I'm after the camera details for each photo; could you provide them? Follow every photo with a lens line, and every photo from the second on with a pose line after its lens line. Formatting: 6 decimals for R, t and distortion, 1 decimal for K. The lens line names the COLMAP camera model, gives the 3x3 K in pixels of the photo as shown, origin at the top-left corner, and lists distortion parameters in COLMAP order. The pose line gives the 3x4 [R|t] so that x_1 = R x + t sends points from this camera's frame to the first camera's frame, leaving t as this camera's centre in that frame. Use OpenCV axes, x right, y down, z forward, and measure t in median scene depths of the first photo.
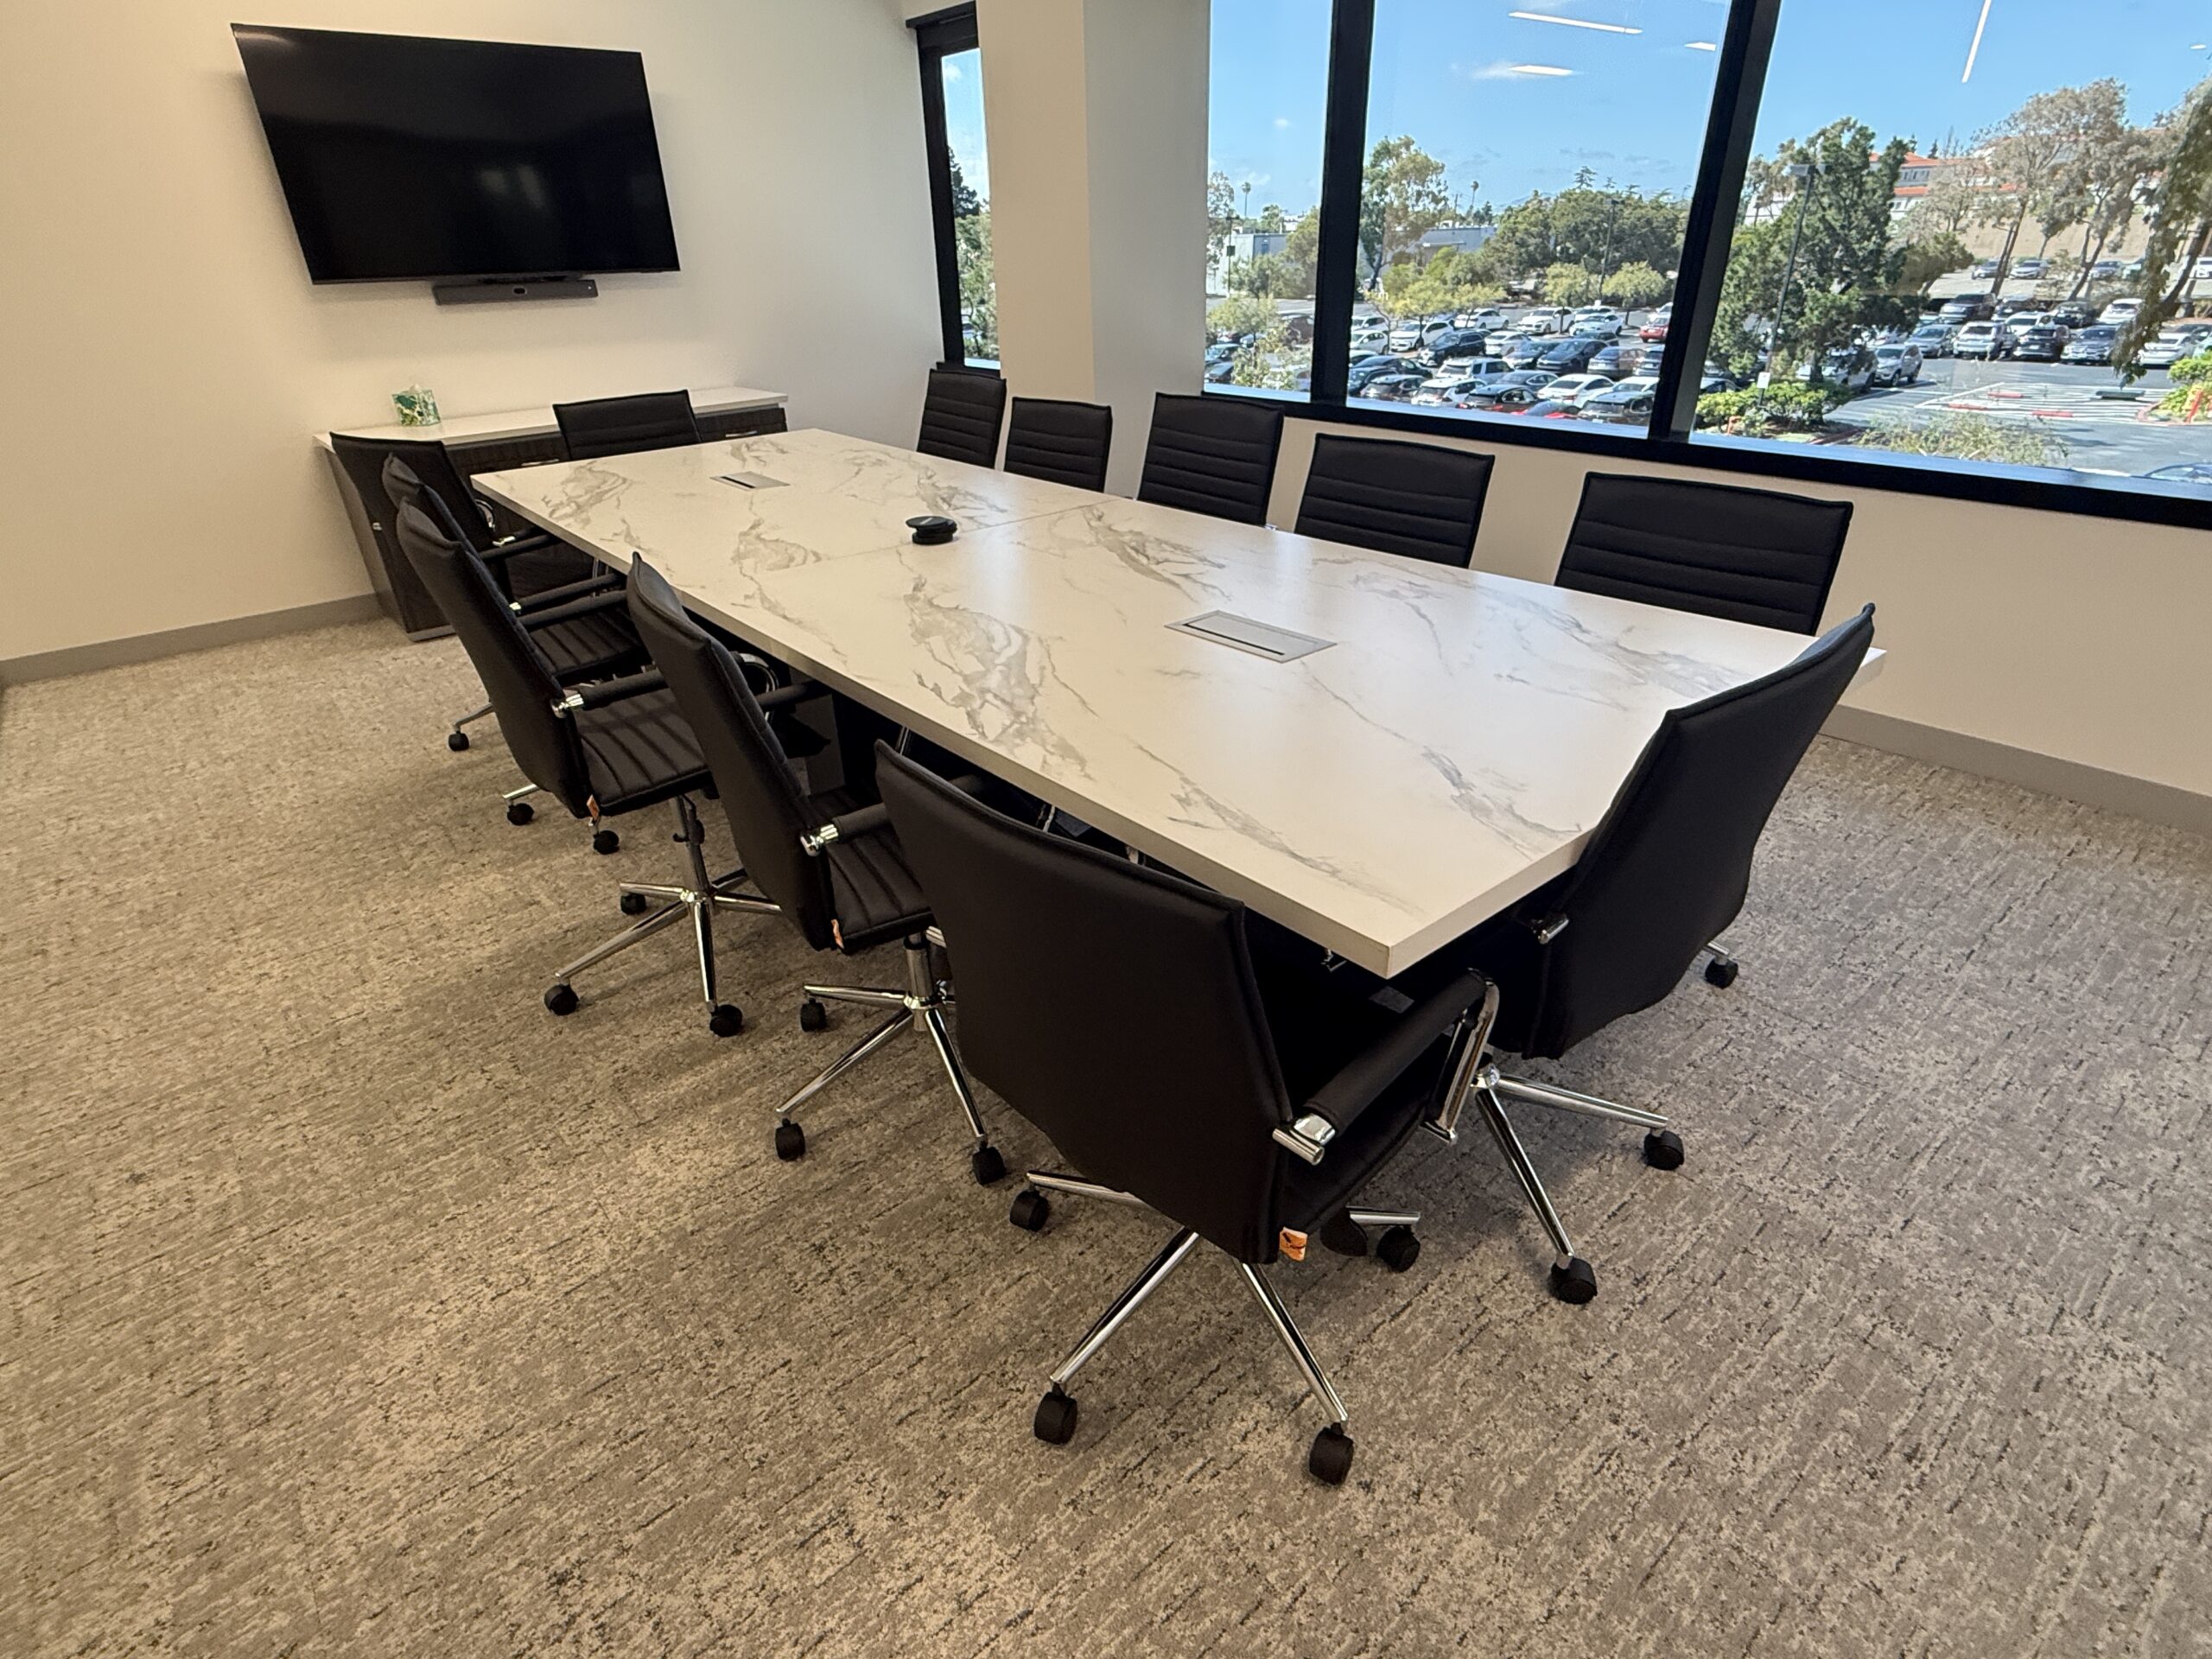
lens RADIAL K [[1109.6, 0, 1103.6], [0, 1109.6, 822.6], [0, 0, 1]] dist [0.002857, -0.001045]
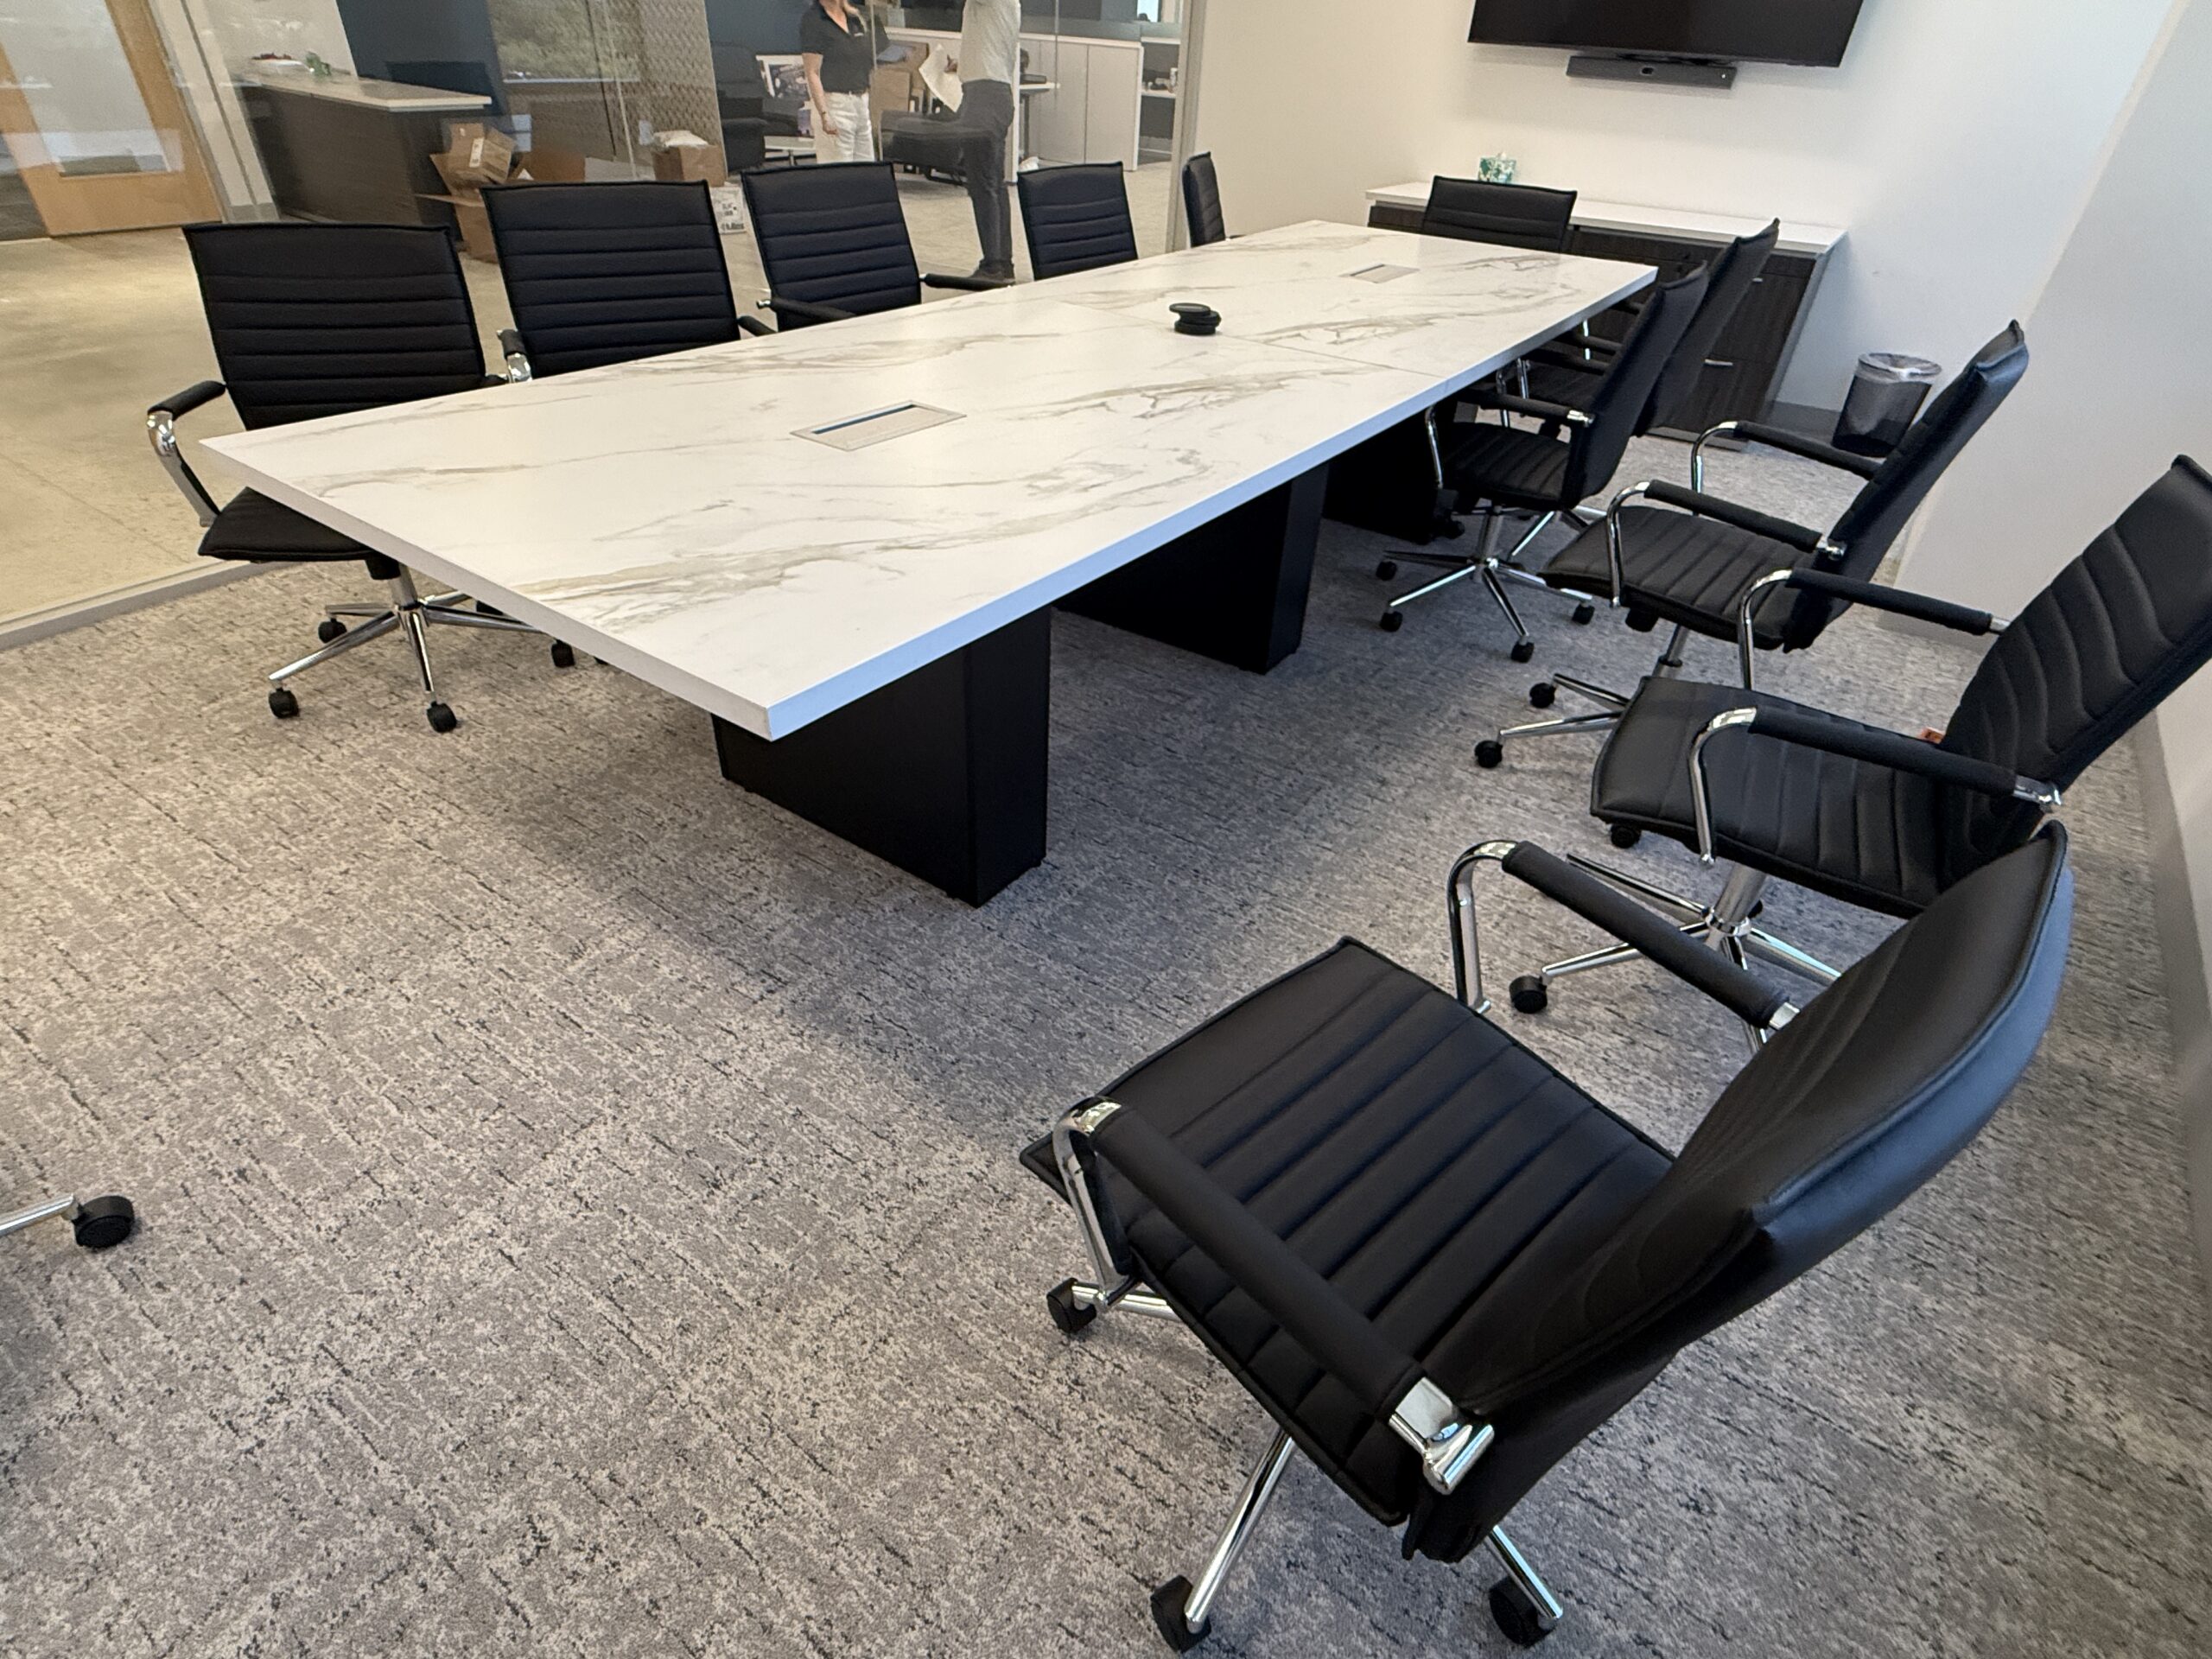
lens RADIAL K [[1121.3, 0, 1113.6], [0, 1121.3, 830.4], [0, 0, 1]] dist [0.000974, -0.000253]
pose [[0.269965, 0.601449, -0.751916, 1.376254], [-0.496663, 0.755989, 0.426387, -0.507488], [0.824891, 0.258340, 0.502808, 0.923805]]
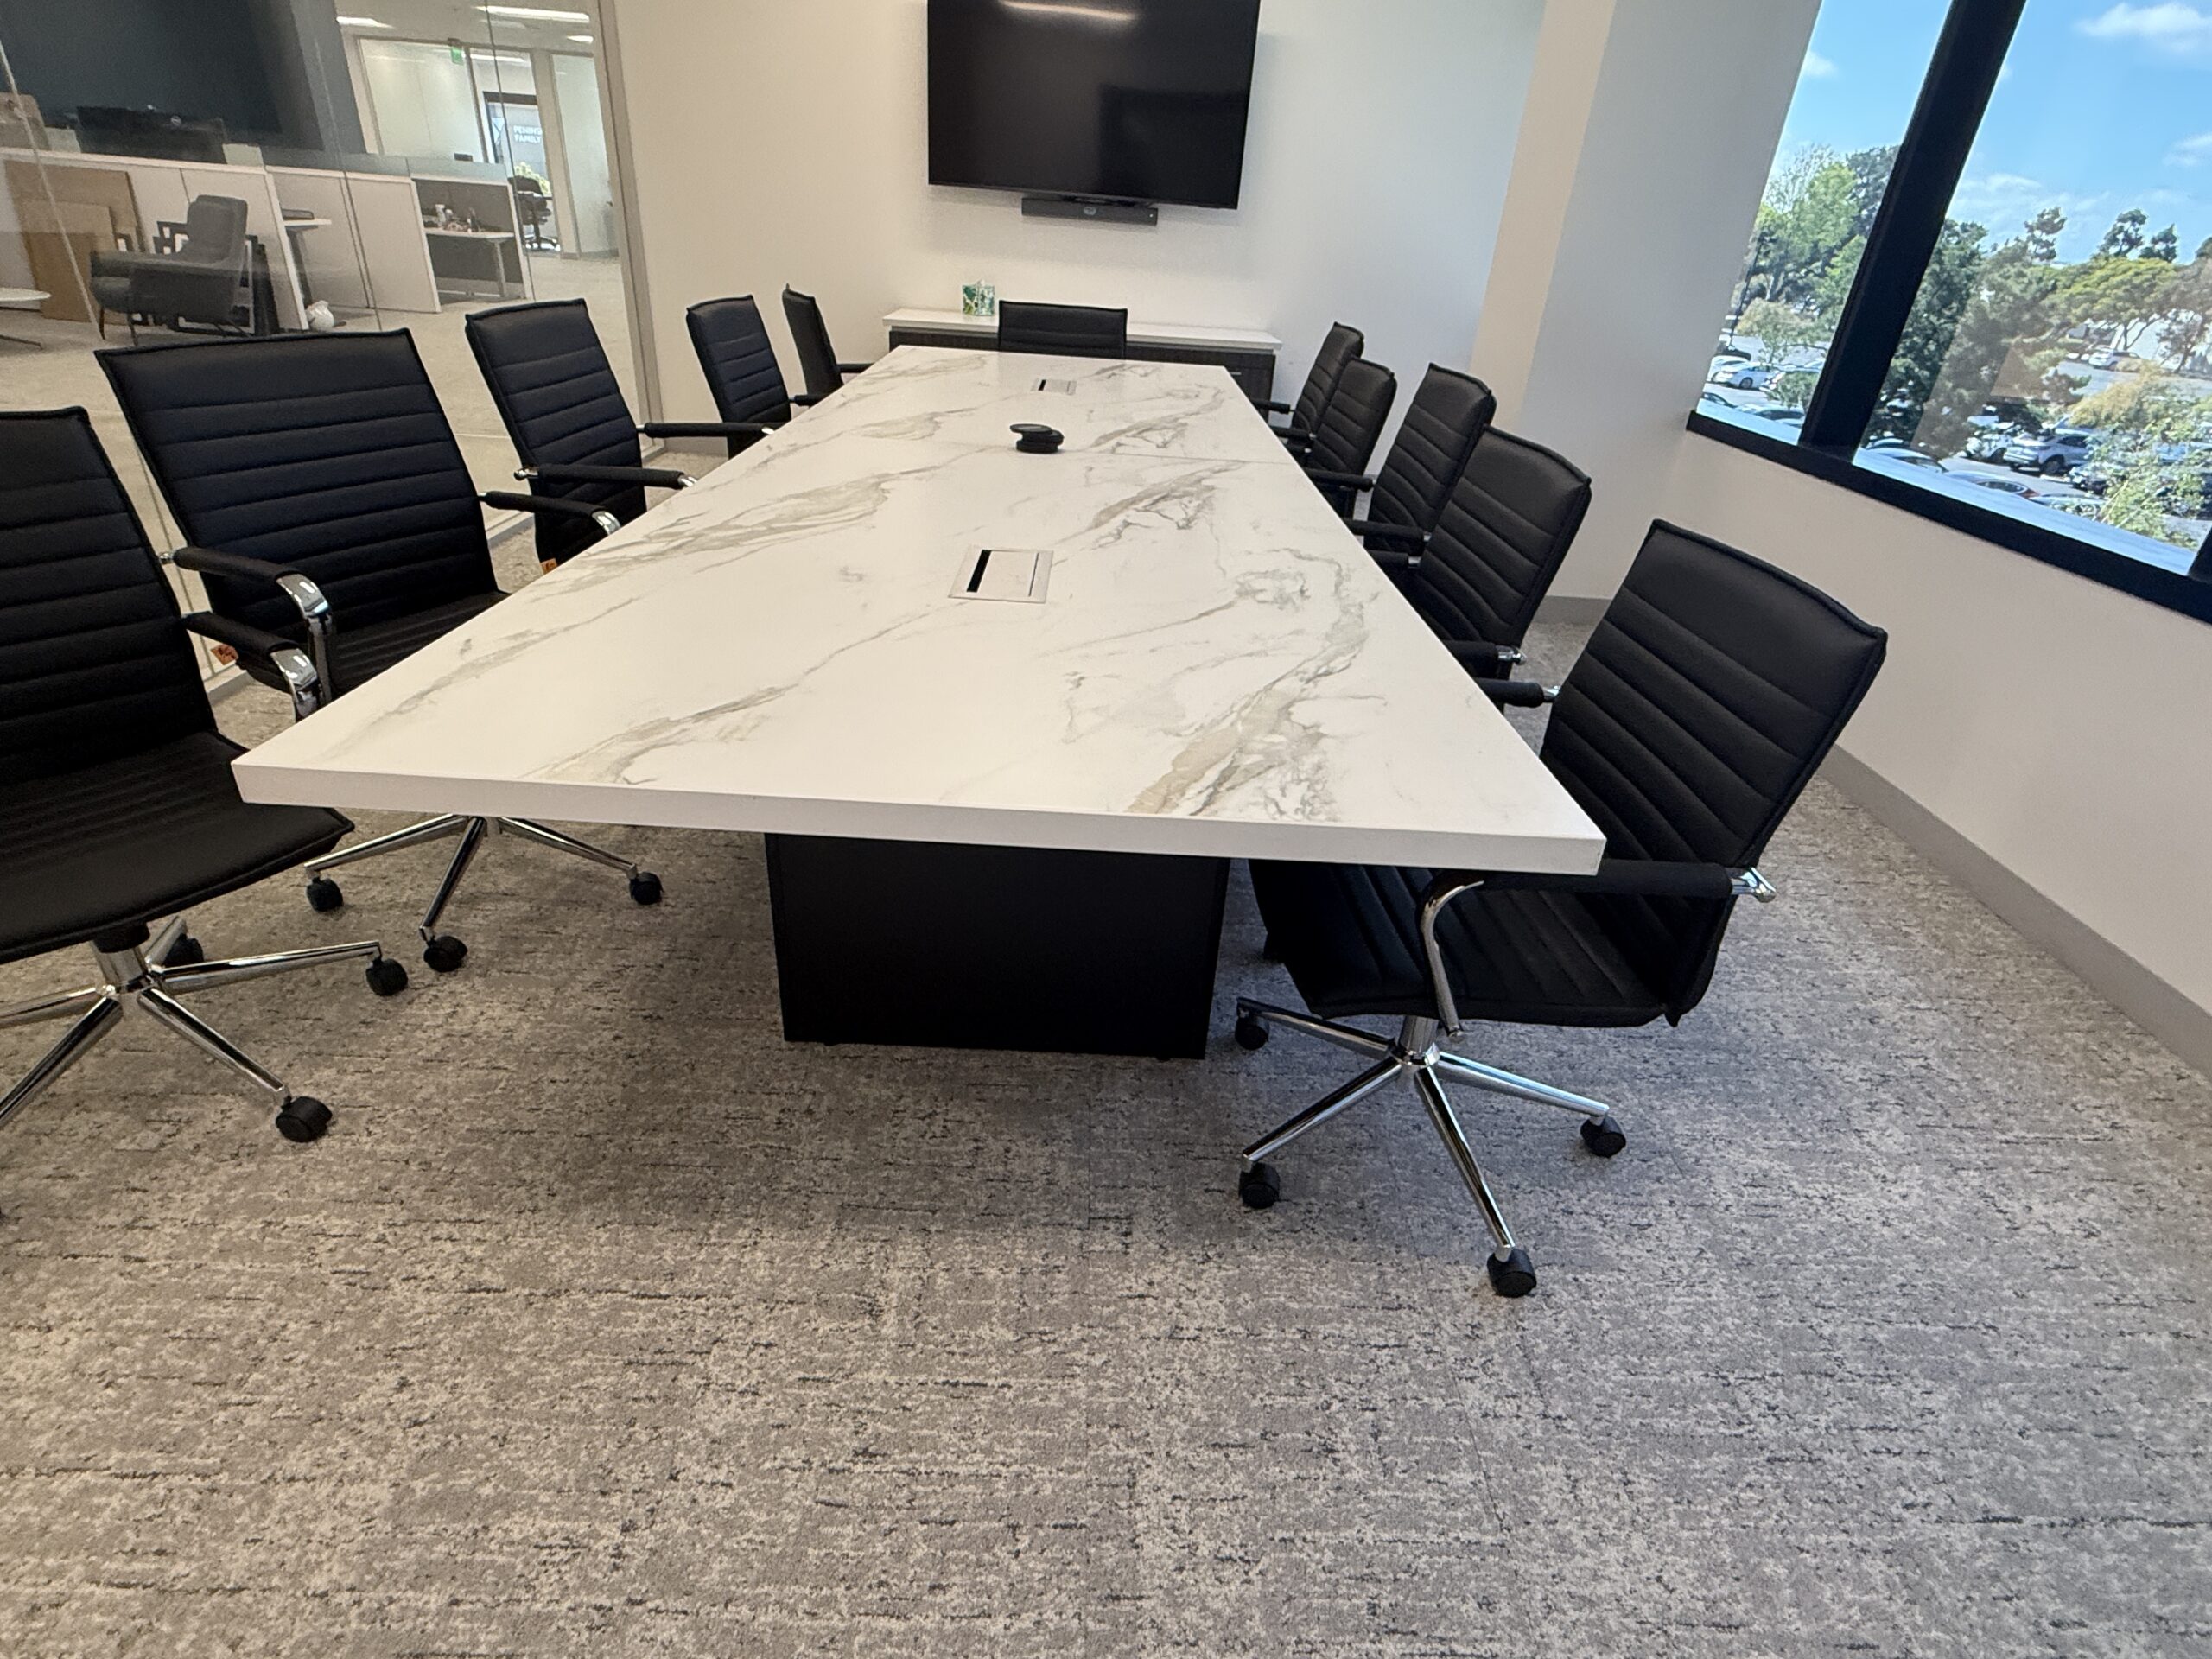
lens RADIAL K [[1113.0, 0, 1115.7], [0, 1113.0, 827.3], [0, 0, 1]] dist [0.002465, -0.001350]
pose [[0.774766, 0.373554, -0.510094, 0.861016], [-0.370930, 0.921913, 0.111746, -0.138993], [0.512005, 0.102632, 0.852829, 0.393276]]
